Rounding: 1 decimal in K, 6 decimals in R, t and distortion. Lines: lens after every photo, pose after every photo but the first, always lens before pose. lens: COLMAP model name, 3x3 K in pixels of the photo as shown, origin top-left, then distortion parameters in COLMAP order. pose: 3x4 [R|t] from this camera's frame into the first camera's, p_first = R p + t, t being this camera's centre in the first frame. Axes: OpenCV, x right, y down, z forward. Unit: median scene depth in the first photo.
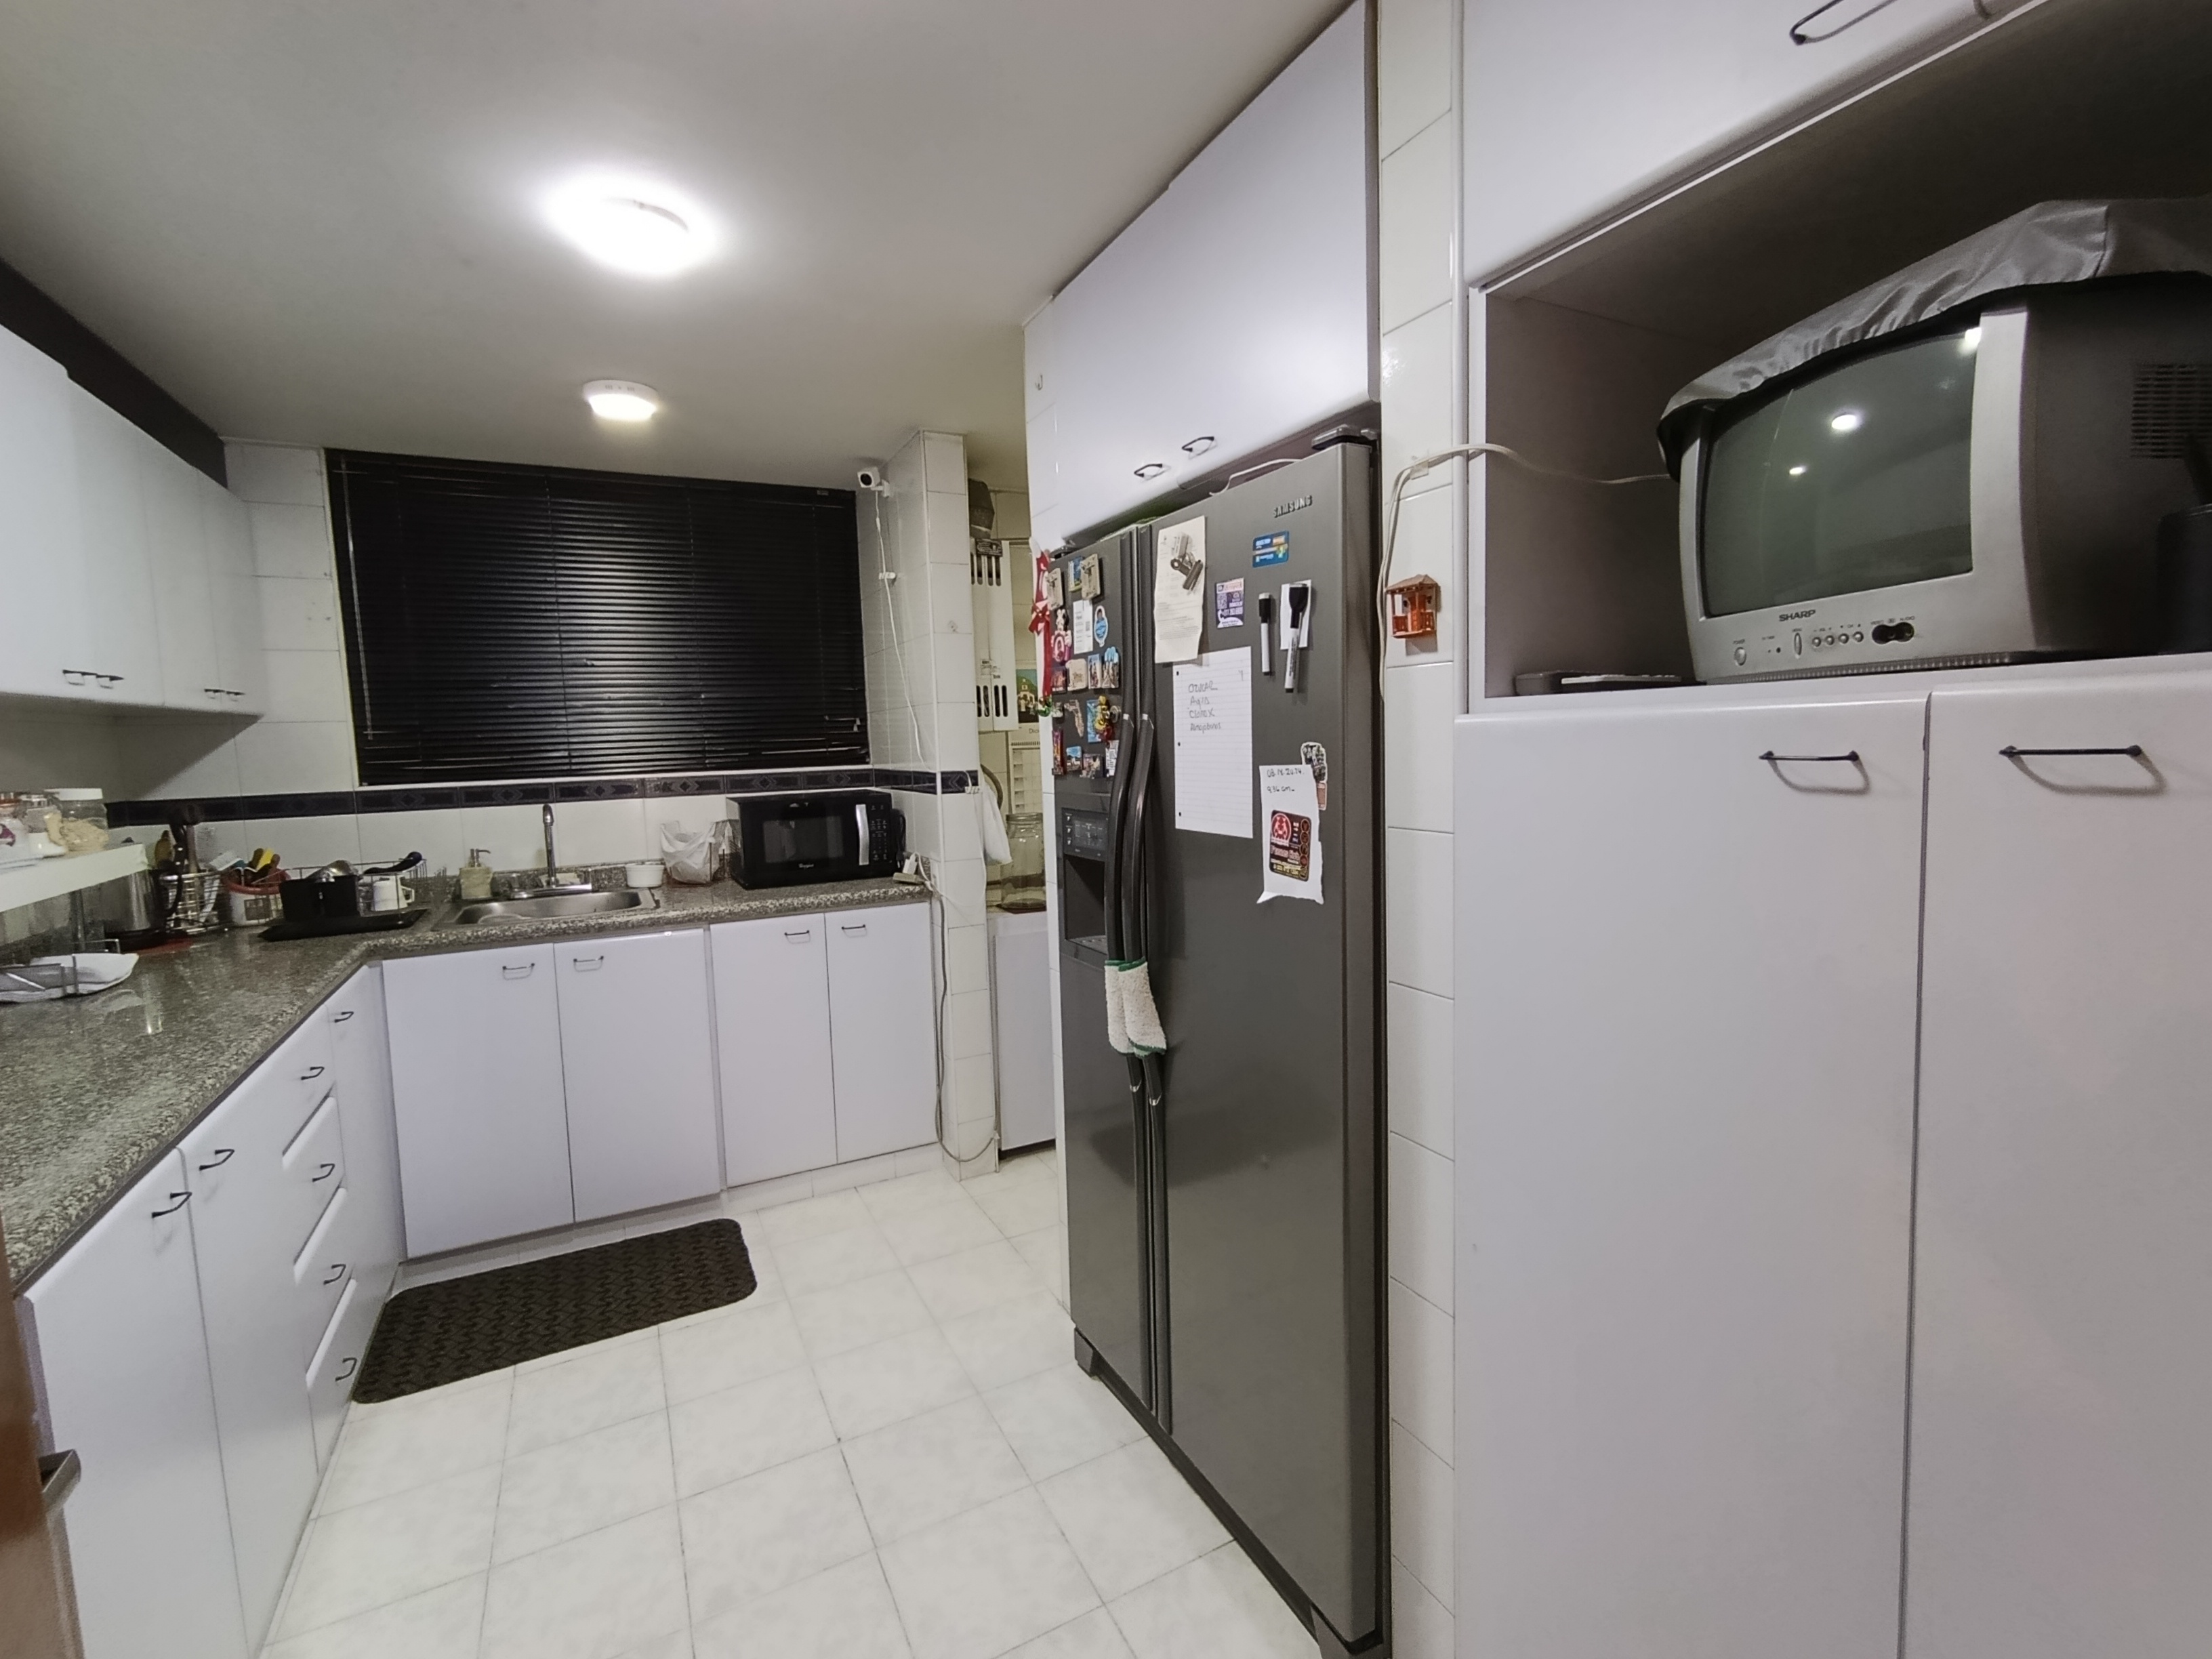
lens RADIAL K [[985.5, 0, 1103.1], [0, 985.5, 826.4], [0, 0, 1]] dist [-0.001912, 0.001093]
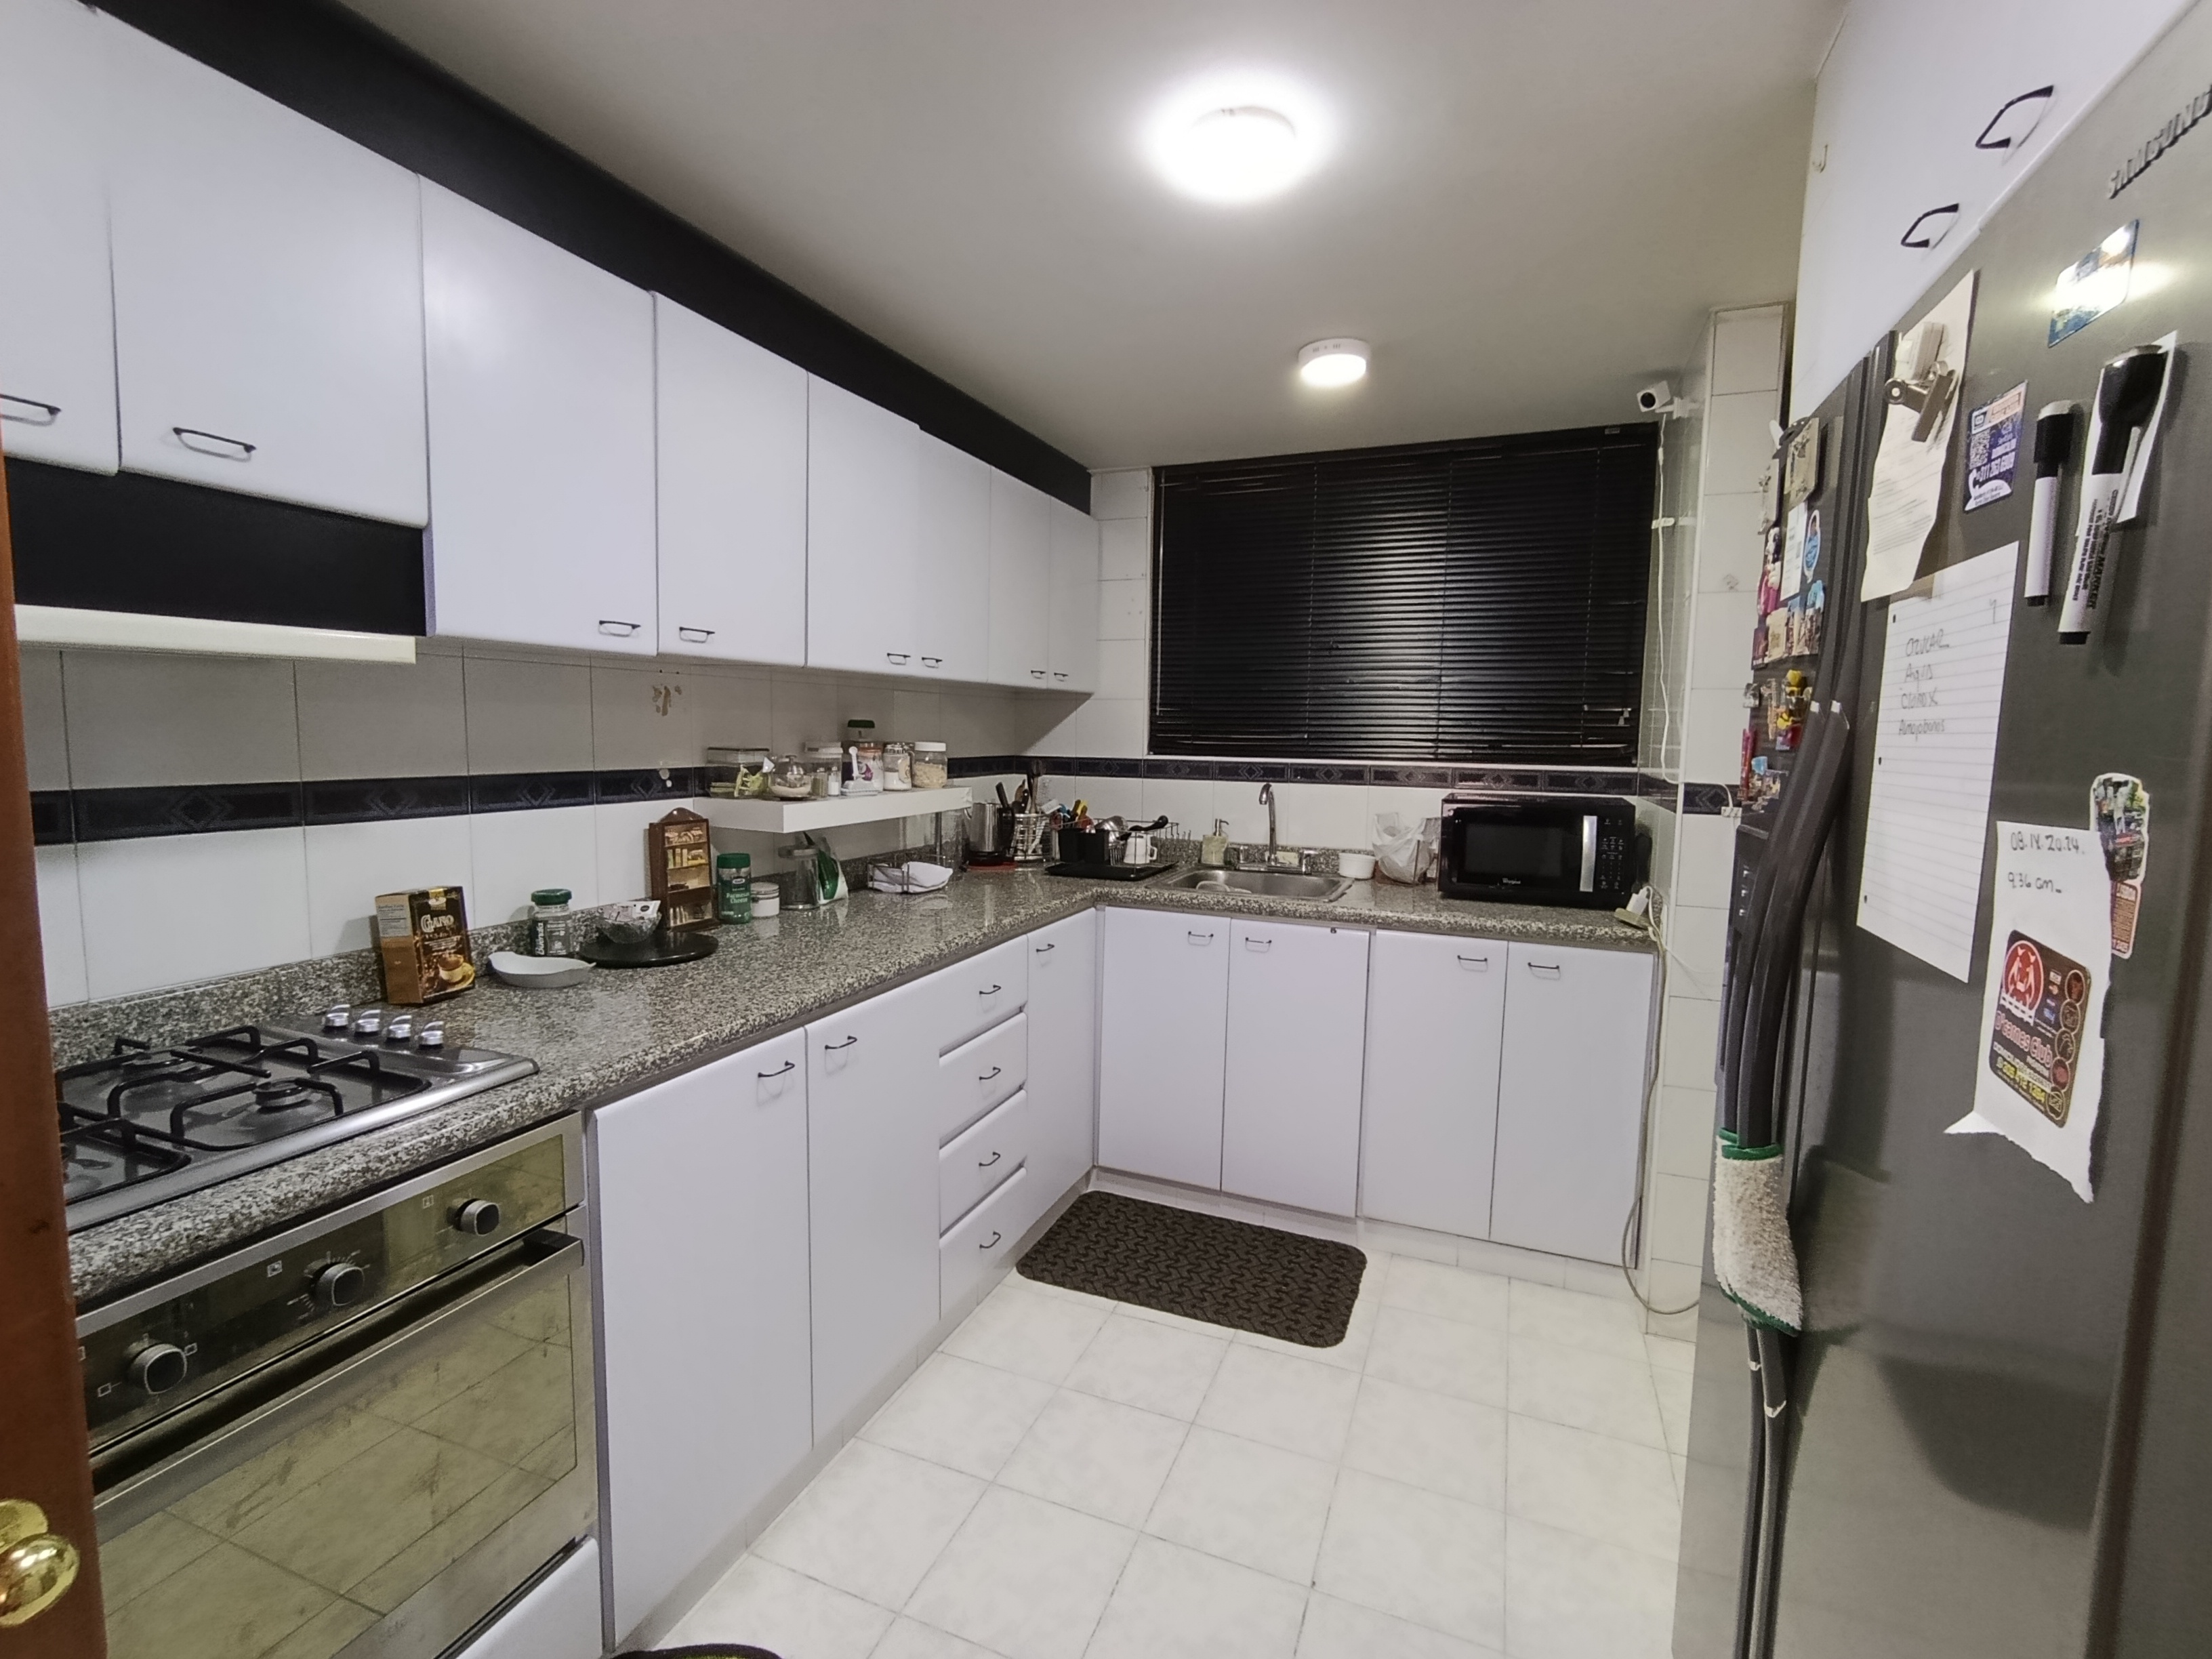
lens RADIAL K [[985.5, 0, 1109.9], [0, 985.5, 826.1], [0, 0, 1]] dist [-0.001912, 0.001093]
pose [[0.658070, 0.113991, -0.744278, 0.114185], [-0.107967, 0.992545, 0.056553, -0.021393], [0.745176, 0.043142, 0.665471, 0.220345]]
